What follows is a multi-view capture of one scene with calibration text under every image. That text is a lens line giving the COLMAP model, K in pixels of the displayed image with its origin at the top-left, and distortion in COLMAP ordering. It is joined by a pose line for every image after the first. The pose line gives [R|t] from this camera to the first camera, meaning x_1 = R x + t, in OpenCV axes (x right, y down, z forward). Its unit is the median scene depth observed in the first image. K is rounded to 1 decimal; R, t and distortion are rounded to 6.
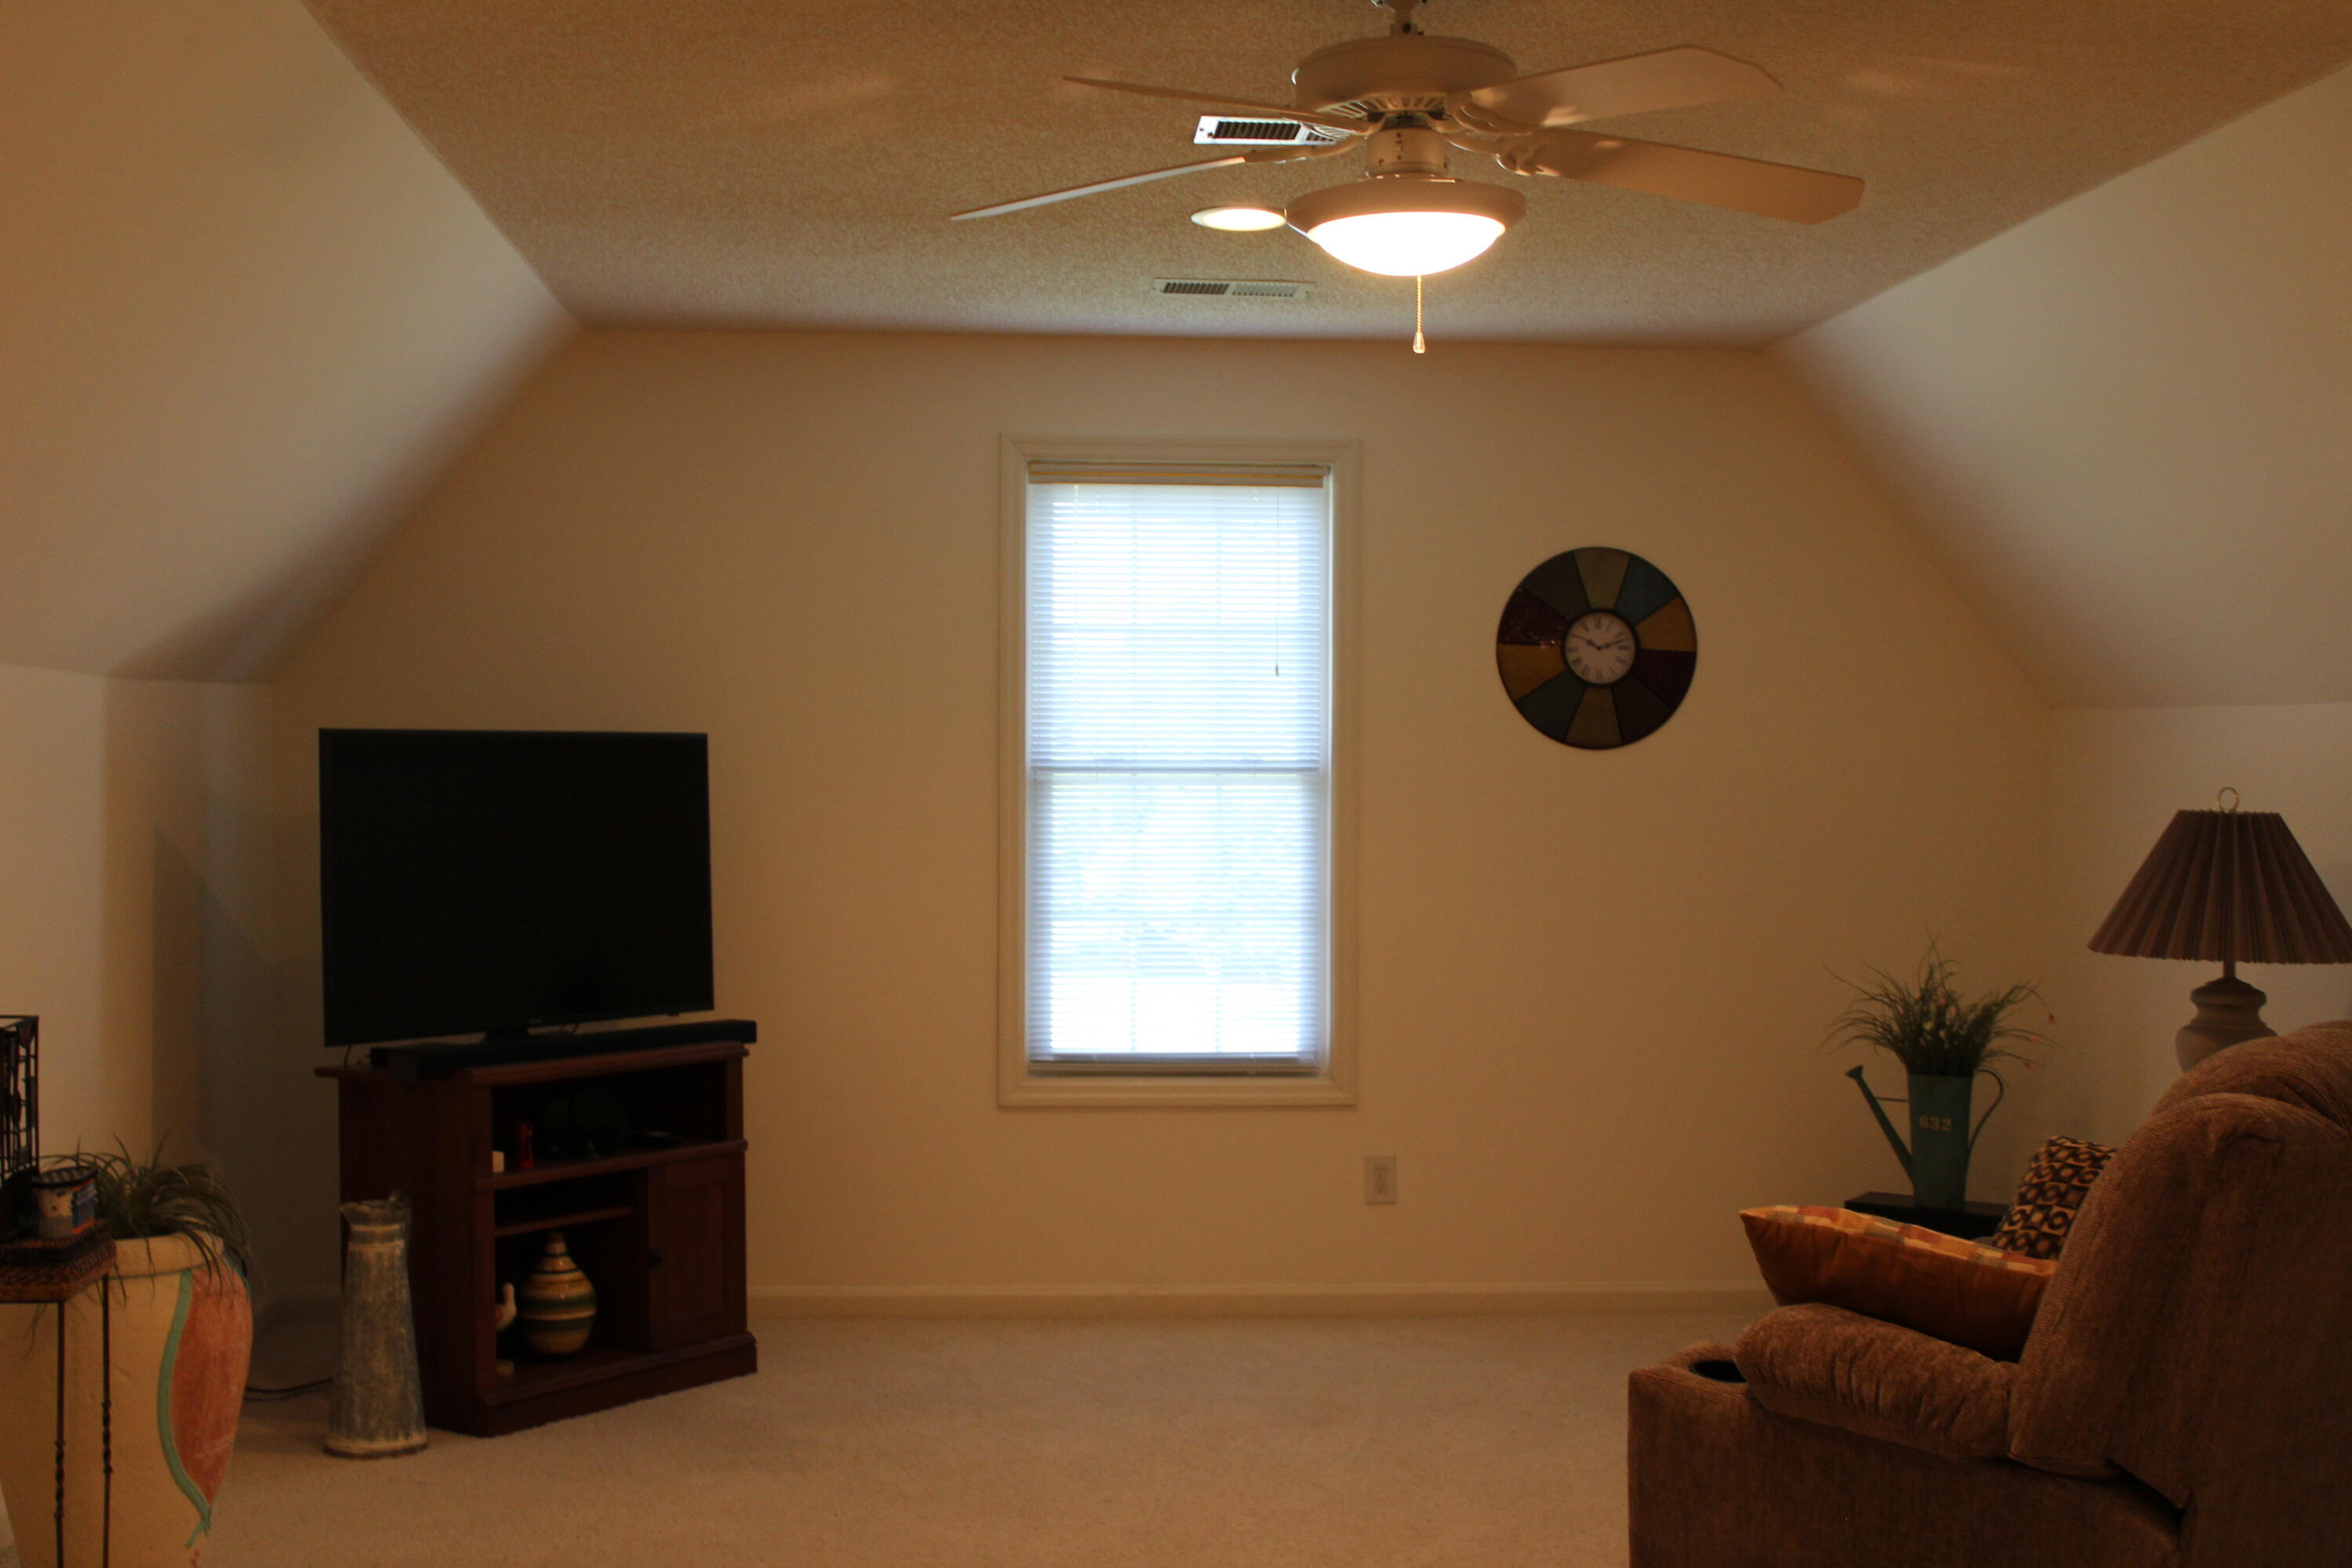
lens RADIAL K [[2952.0, 0, 1158.9], [0, 2952.0, 787.9], [0, 0, 1]] dist [-0.040331, -0.035601]
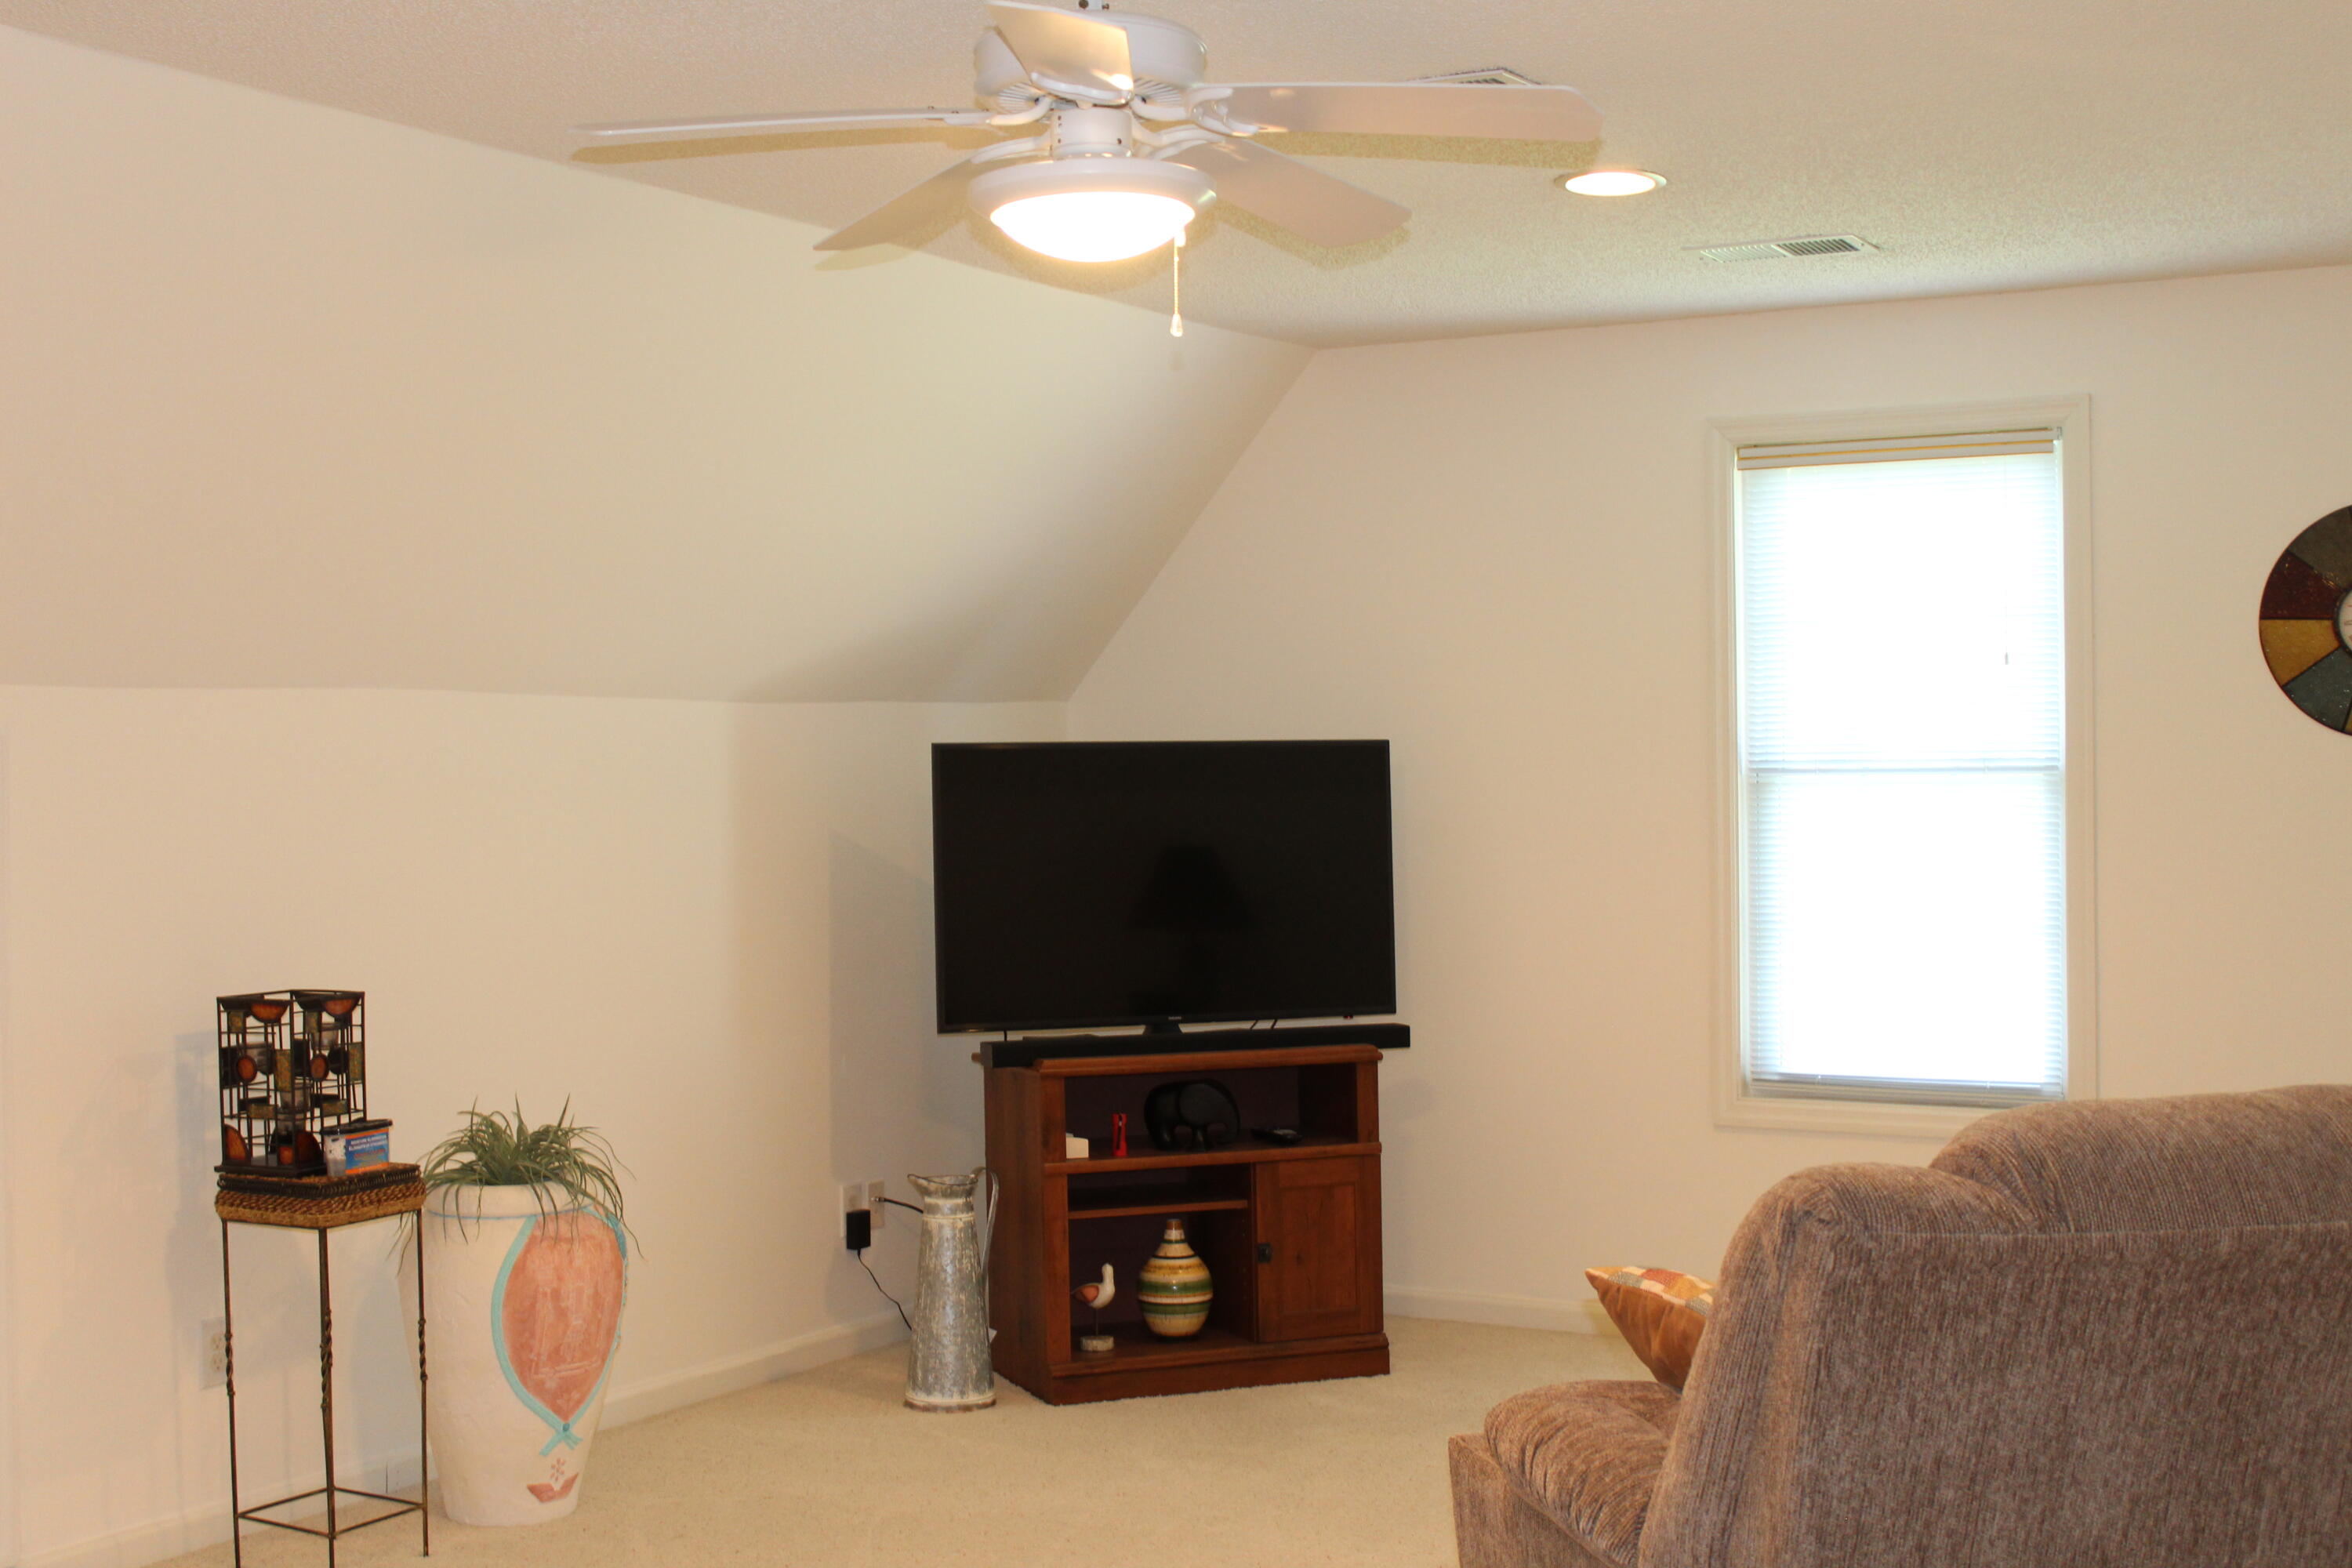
lens RADIAL K [[2953.9, 0, 1145.7], [0, 2953.9, 789.2], [0, 0, 1]] dist [-0.095451, 0.179633]
pose [[0.828368, -0.008665, -0.560117, 0.376608], [0.008269, 0.999961, -0.003240, 0.001098], [0.560123, -0.001947, 0.828407, 0.126137]]
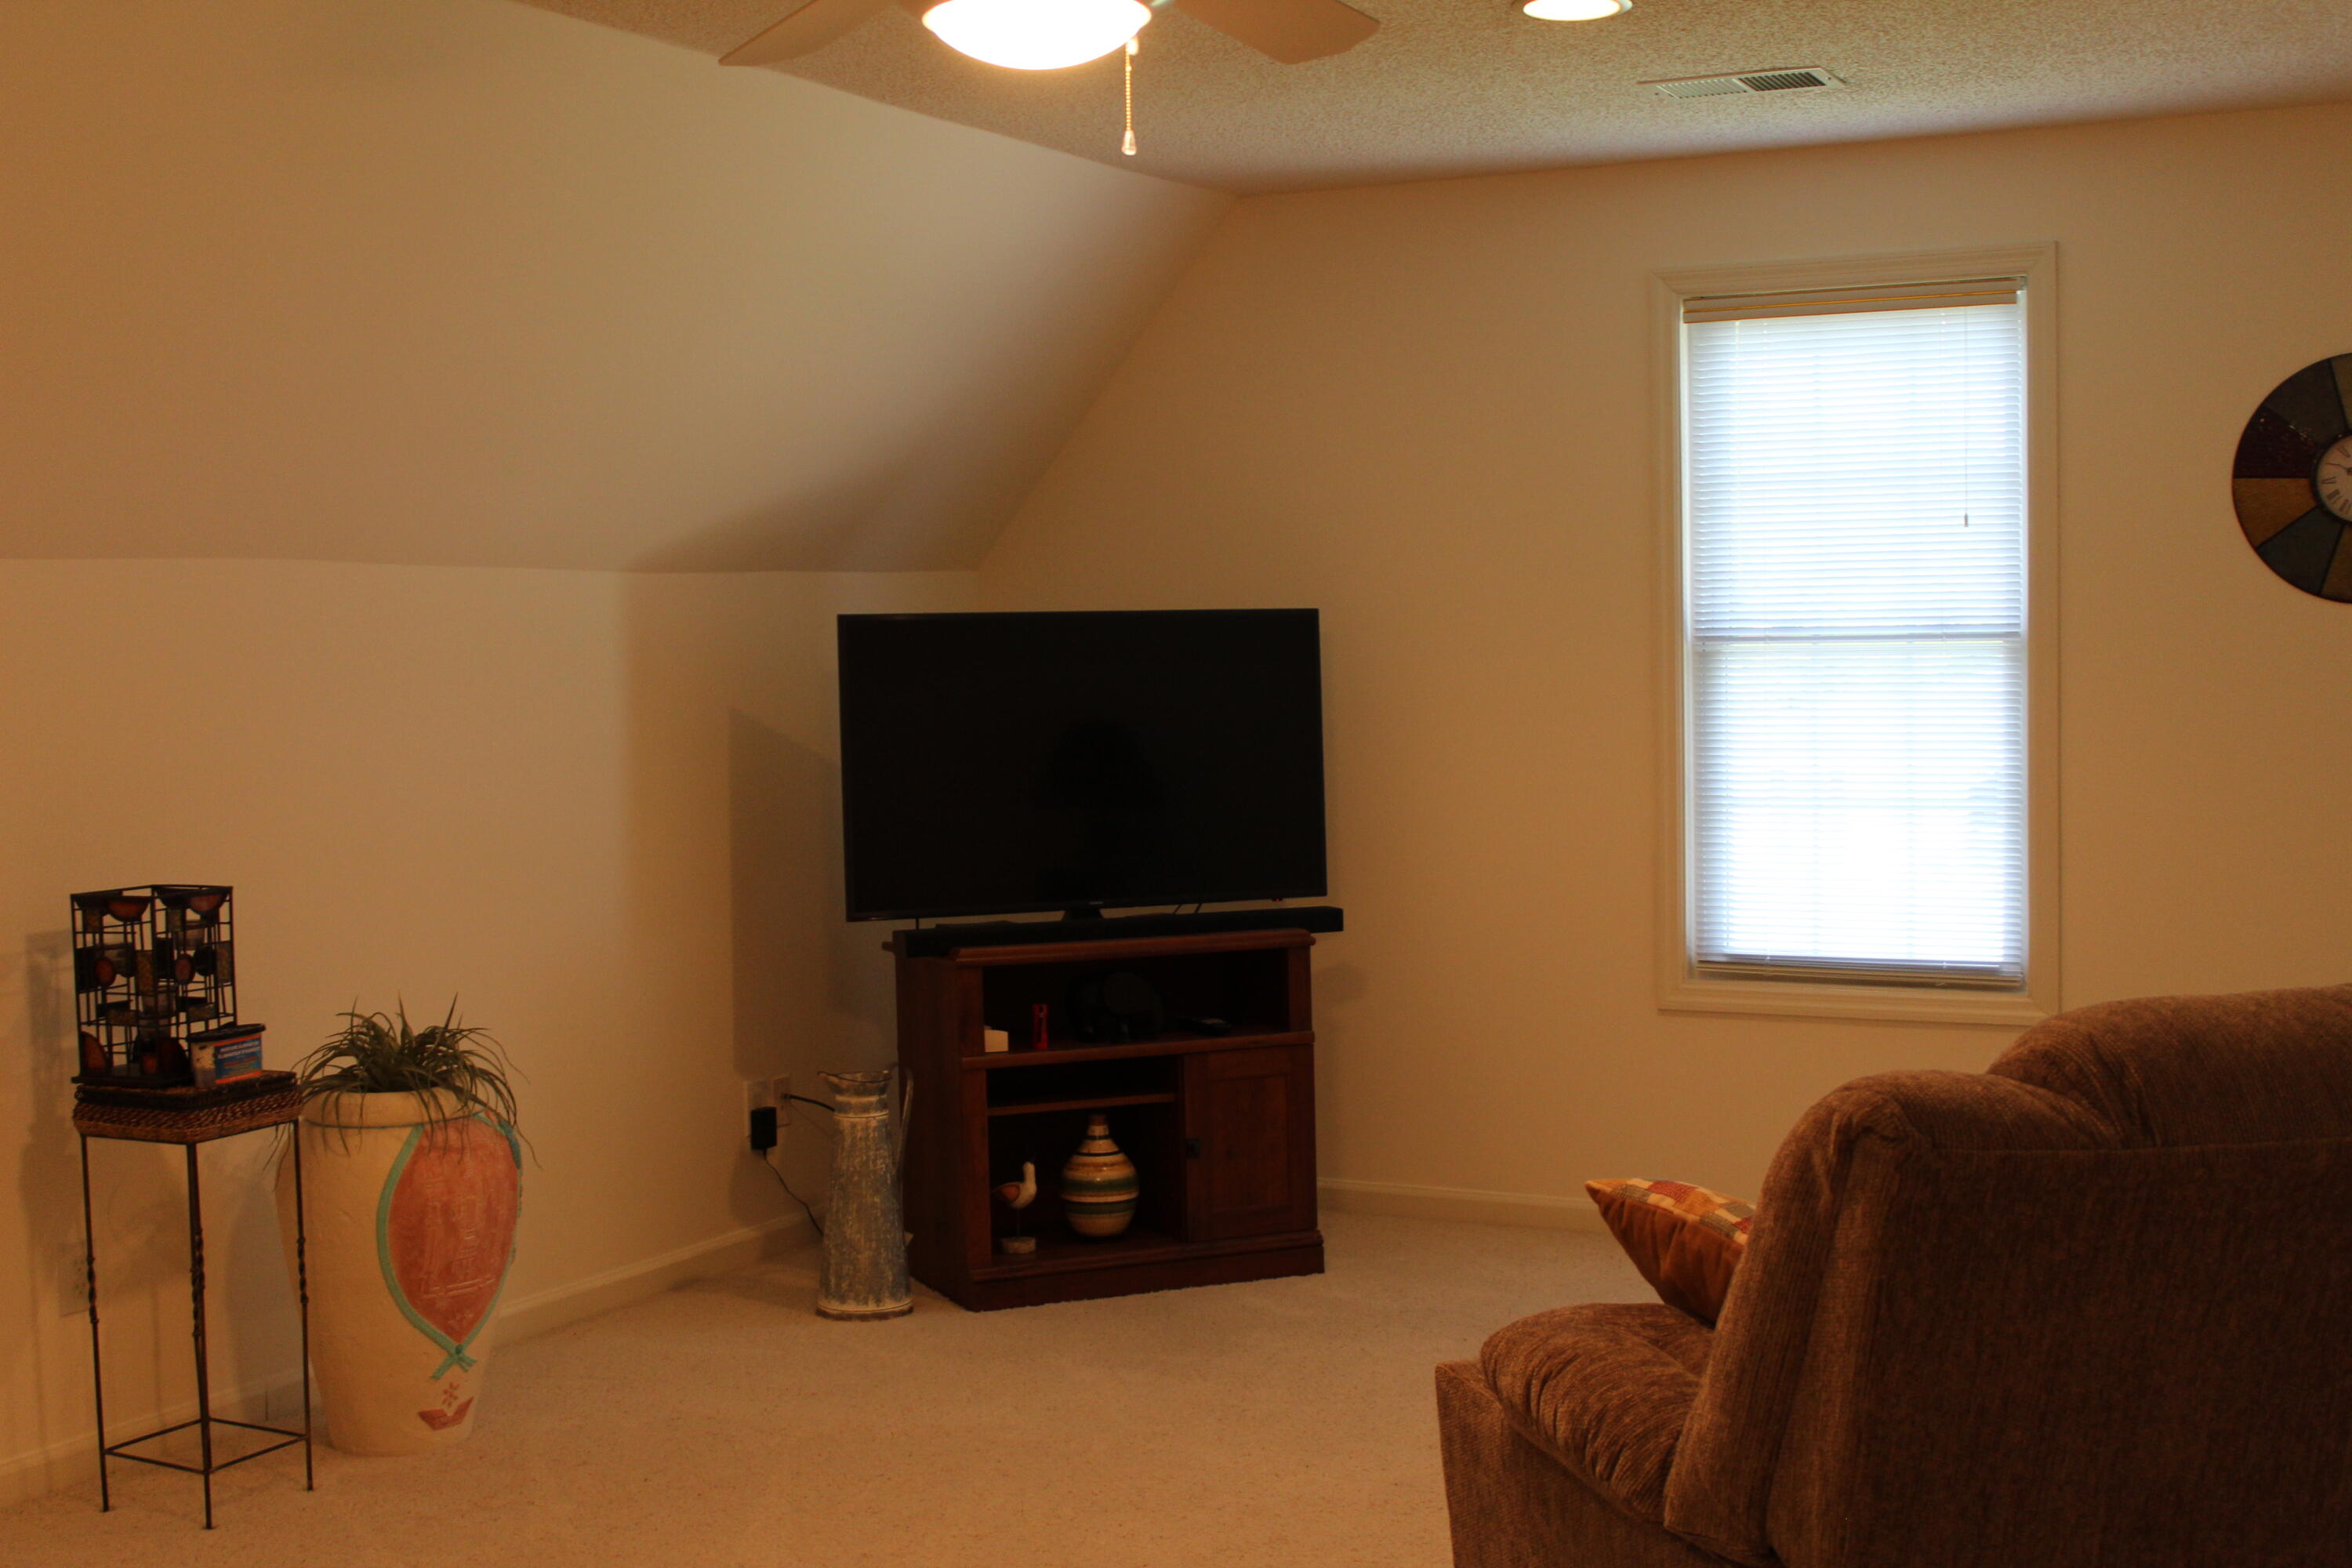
lens RADIAL K [[2953.9, 0, 1145.7], [0, 2953.9, 789.2], [0, 0, 1]] dist [-0.095451, 0.179633]
pose [[0.850321, 0.008496, -0.526195, 0.334388], [0.014305, 0.999127, 0.039248, 0.001955], [0.526069, -0.040901, 0.849457, 0.165387]]
